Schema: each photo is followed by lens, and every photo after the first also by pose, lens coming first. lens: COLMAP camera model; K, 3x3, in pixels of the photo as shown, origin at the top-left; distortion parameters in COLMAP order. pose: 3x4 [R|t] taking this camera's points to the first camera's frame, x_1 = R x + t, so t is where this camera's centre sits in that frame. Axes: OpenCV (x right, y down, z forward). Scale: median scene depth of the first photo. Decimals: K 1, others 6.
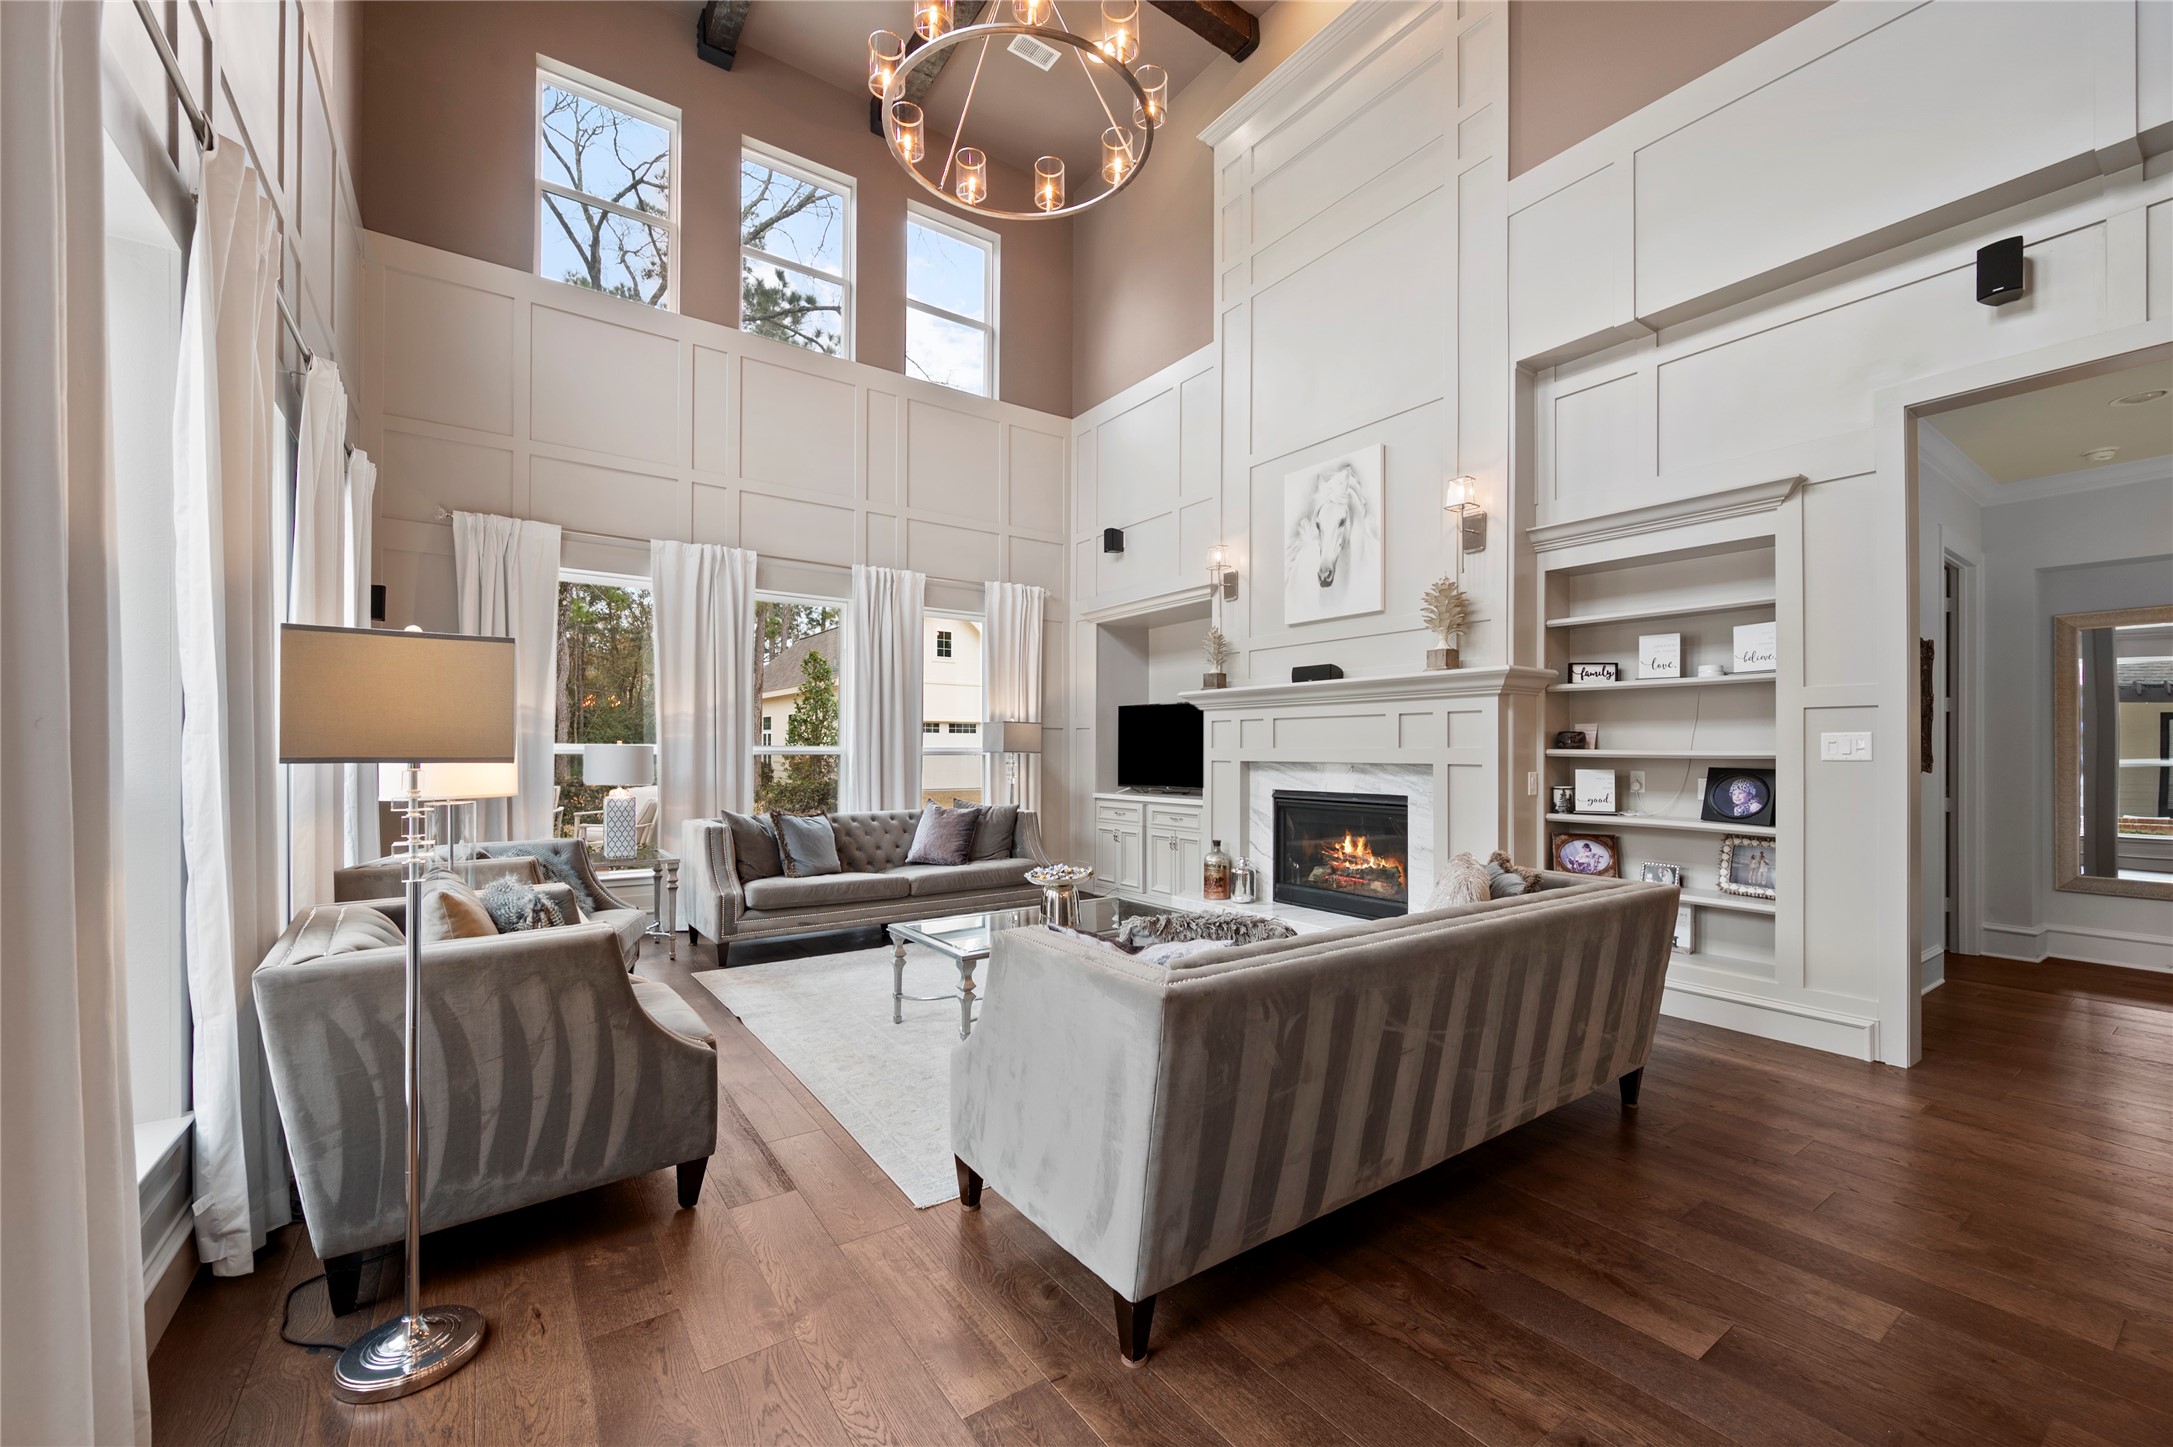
lens RADIAL K [[864.8, 0, 1089.4], [0, 864.8, 745.9], [0, 0, 1]] dist [-0.001073, -0.000190]
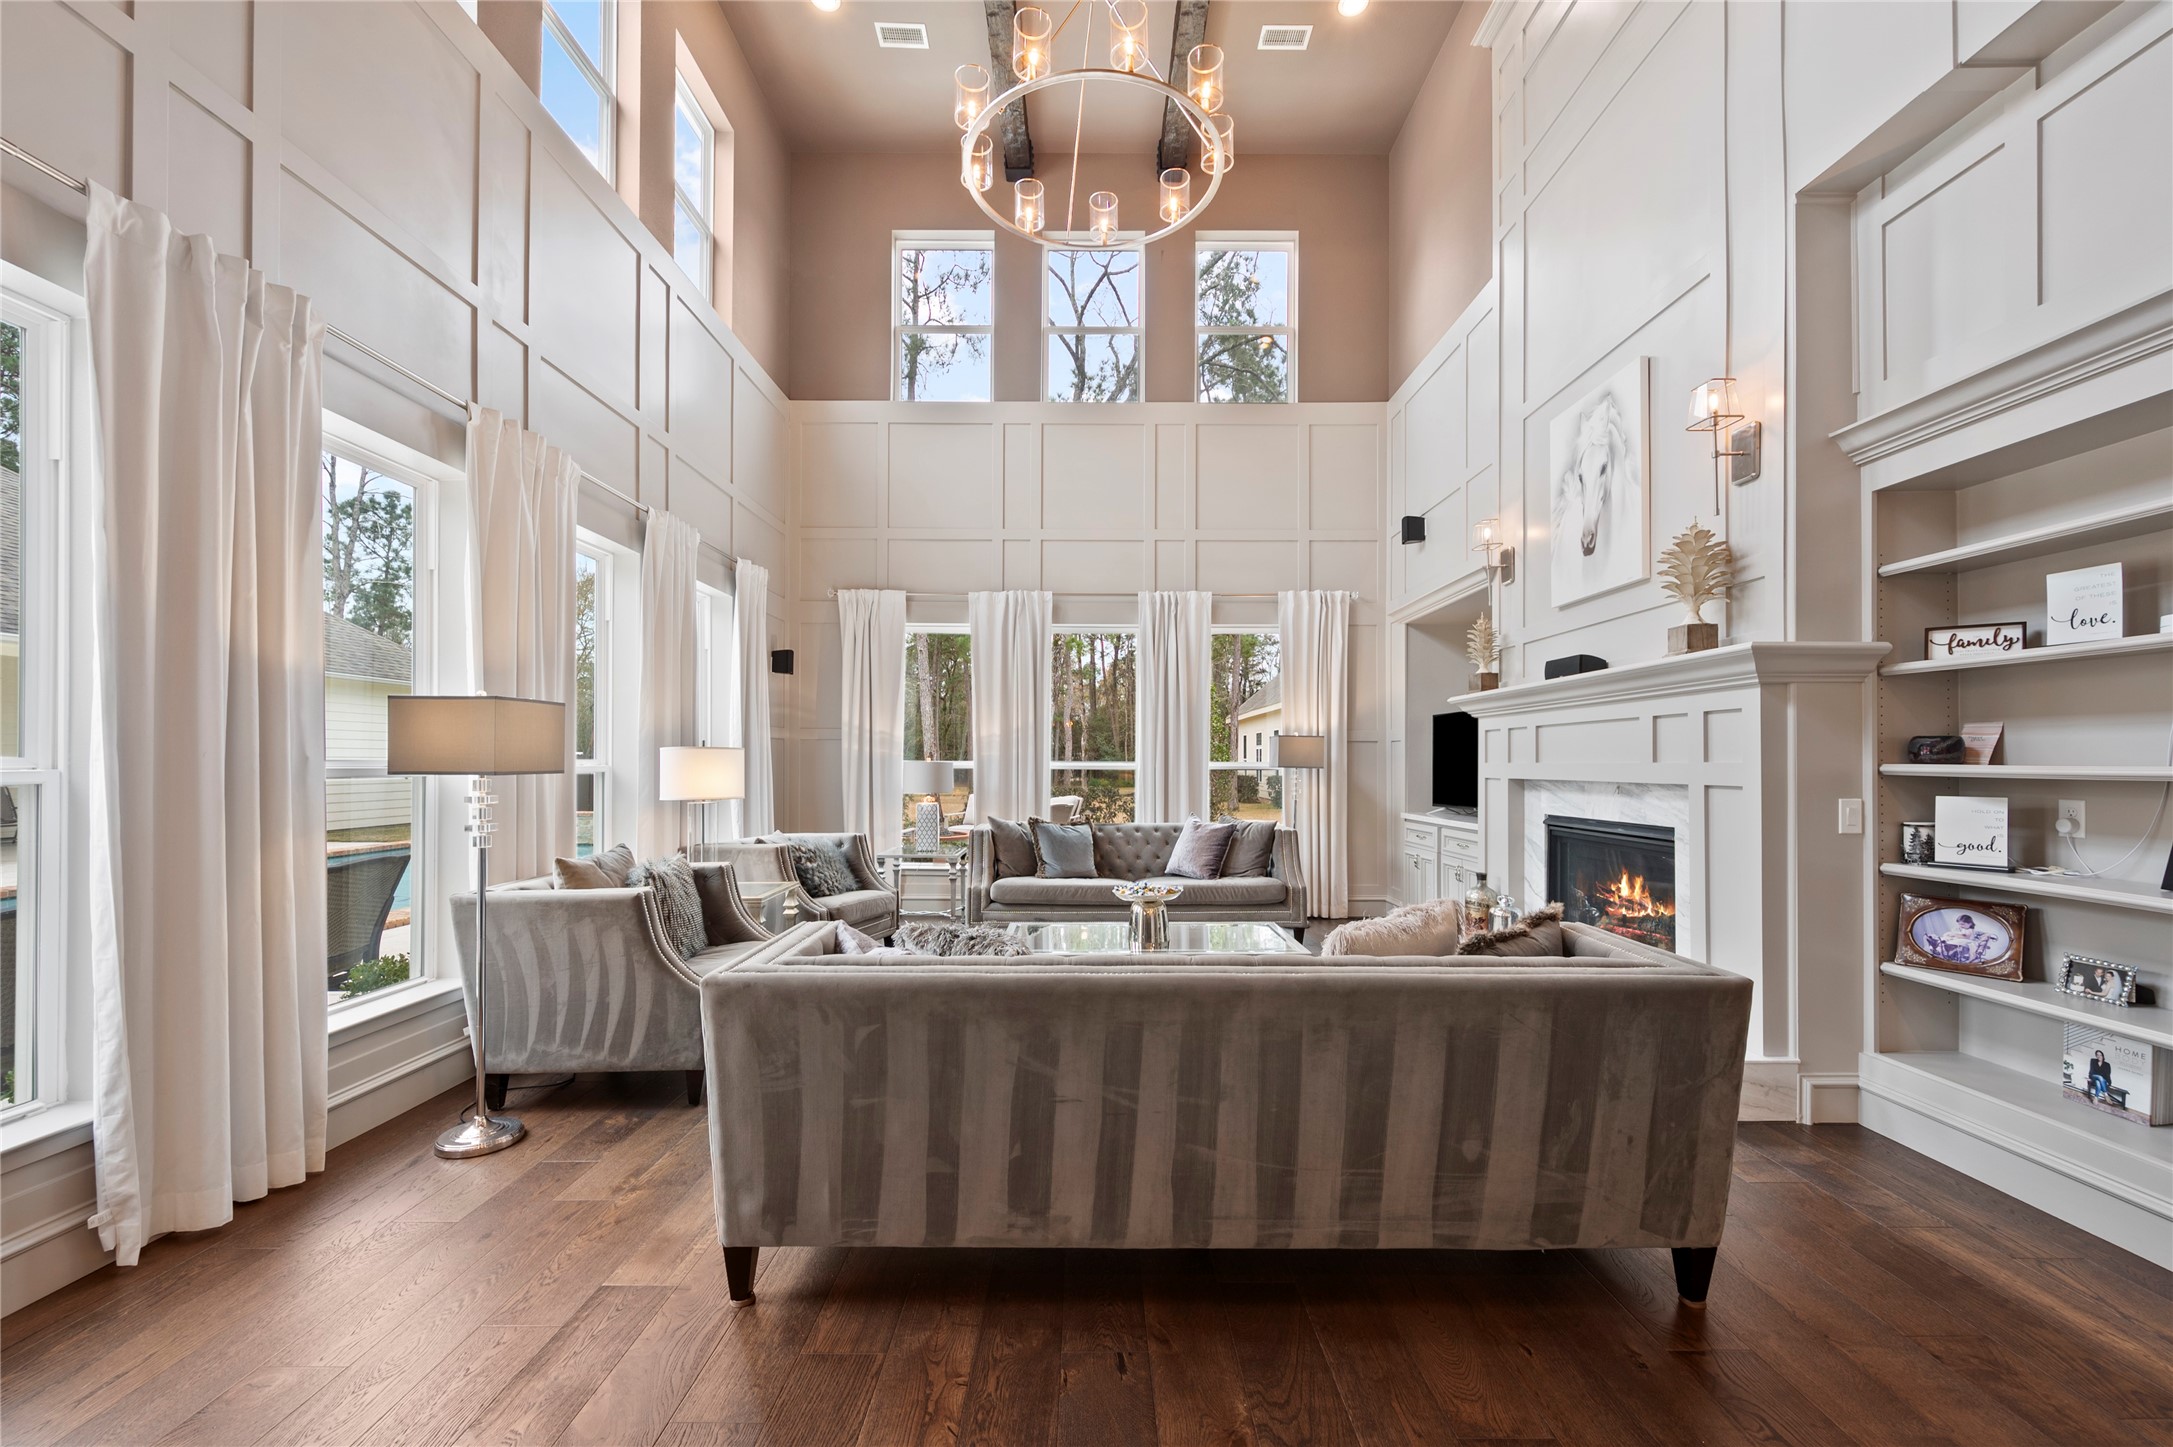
lens RADIAL K [[866.7, 0, 1085.6], [0, 866.7, 753.3], [0, 0, 1]] dist [-0.002328, -0.000233]
pose [[0.816875, -0.008382, -0.576753, 0.376591], [0.003899, 0.999952, -0.009011, -0.000518], [0.576801, 0.005113, 0.816869, 0.111950]]
